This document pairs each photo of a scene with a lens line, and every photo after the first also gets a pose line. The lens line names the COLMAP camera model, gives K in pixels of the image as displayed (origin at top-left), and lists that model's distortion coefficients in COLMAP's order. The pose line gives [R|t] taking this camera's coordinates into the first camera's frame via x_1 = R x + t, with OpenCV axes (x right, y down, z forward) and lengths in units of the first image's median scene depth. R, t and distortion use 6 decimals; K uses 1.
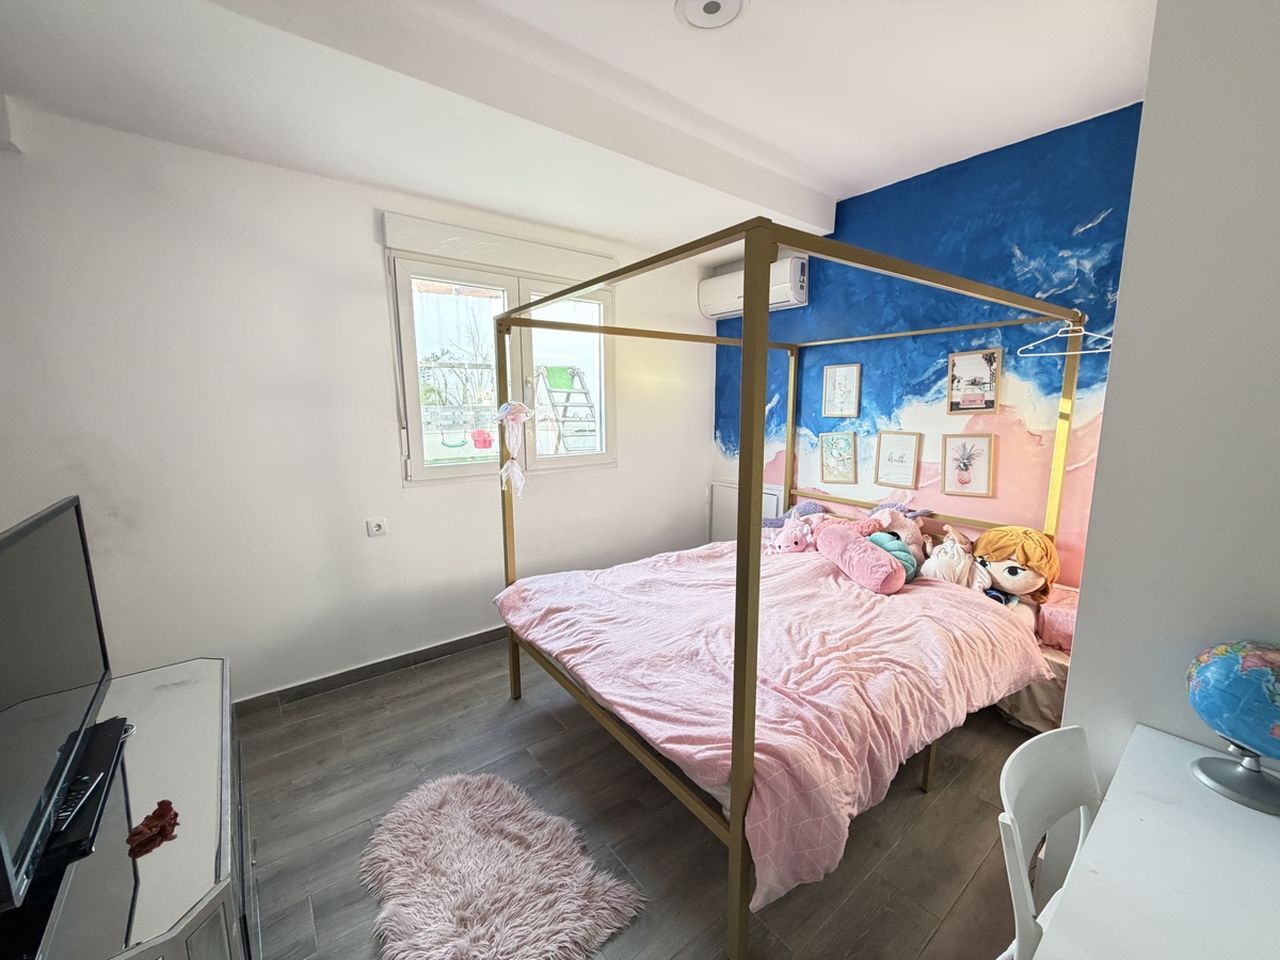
lens RADIAL K [[509.9, 0, 637.5], [0, 509.9, 481.0], [0, 0, 1]] dist [0.001635, 0.000186]
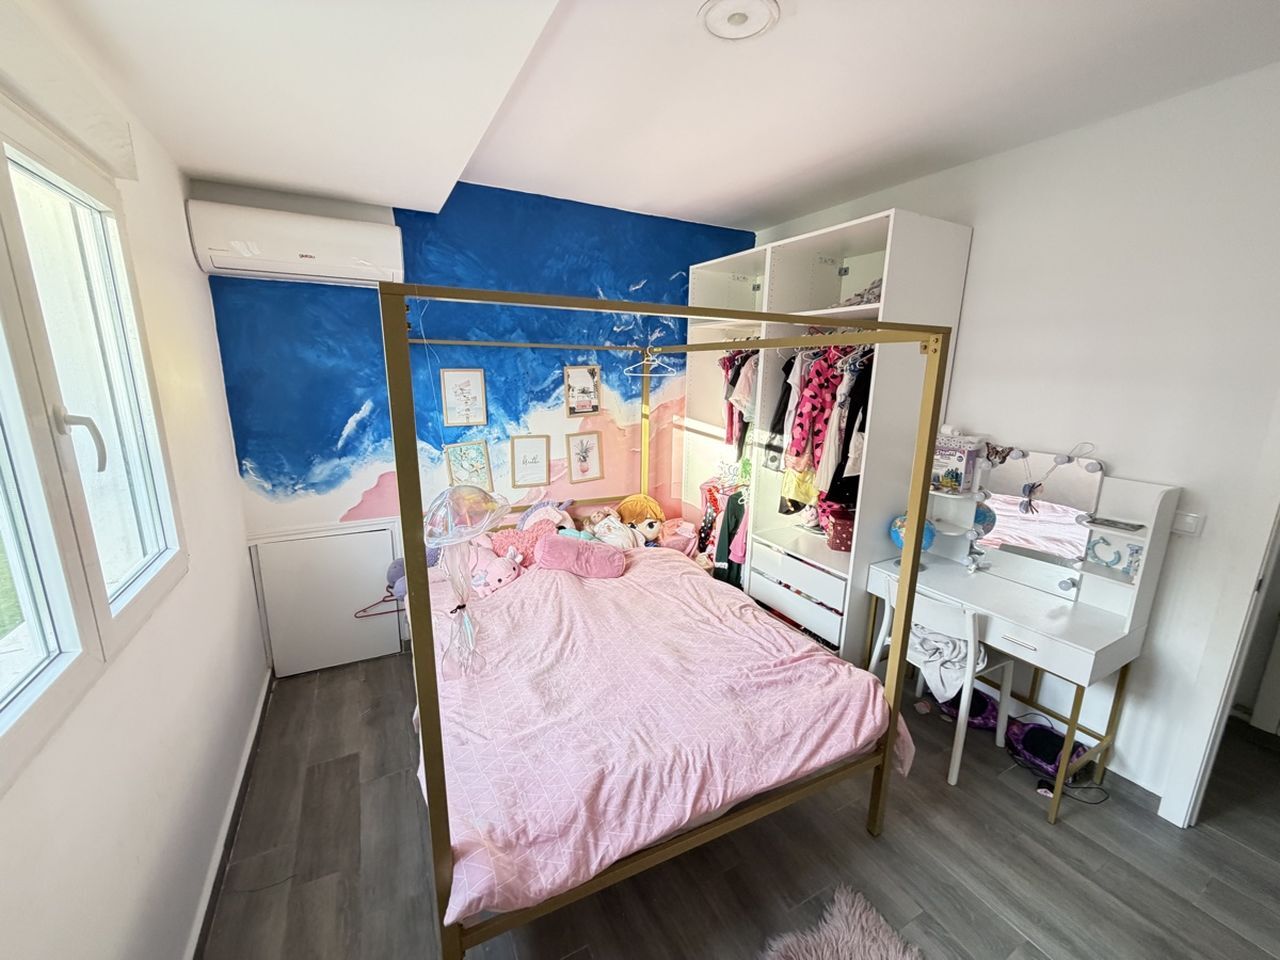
lens RADIAL K [[509.9, 0, 637.5], [0, 509.9, 481.0], [0, 0, 1]] dist [0.001635, 0.000186]
pose [[0.173829, -0.207745, 0.962614, -0.535877], [0.134968, 0.973297, 0.185678, -0.184618], [-0.975483, 0.097646, 0.197226, 0.618702]]
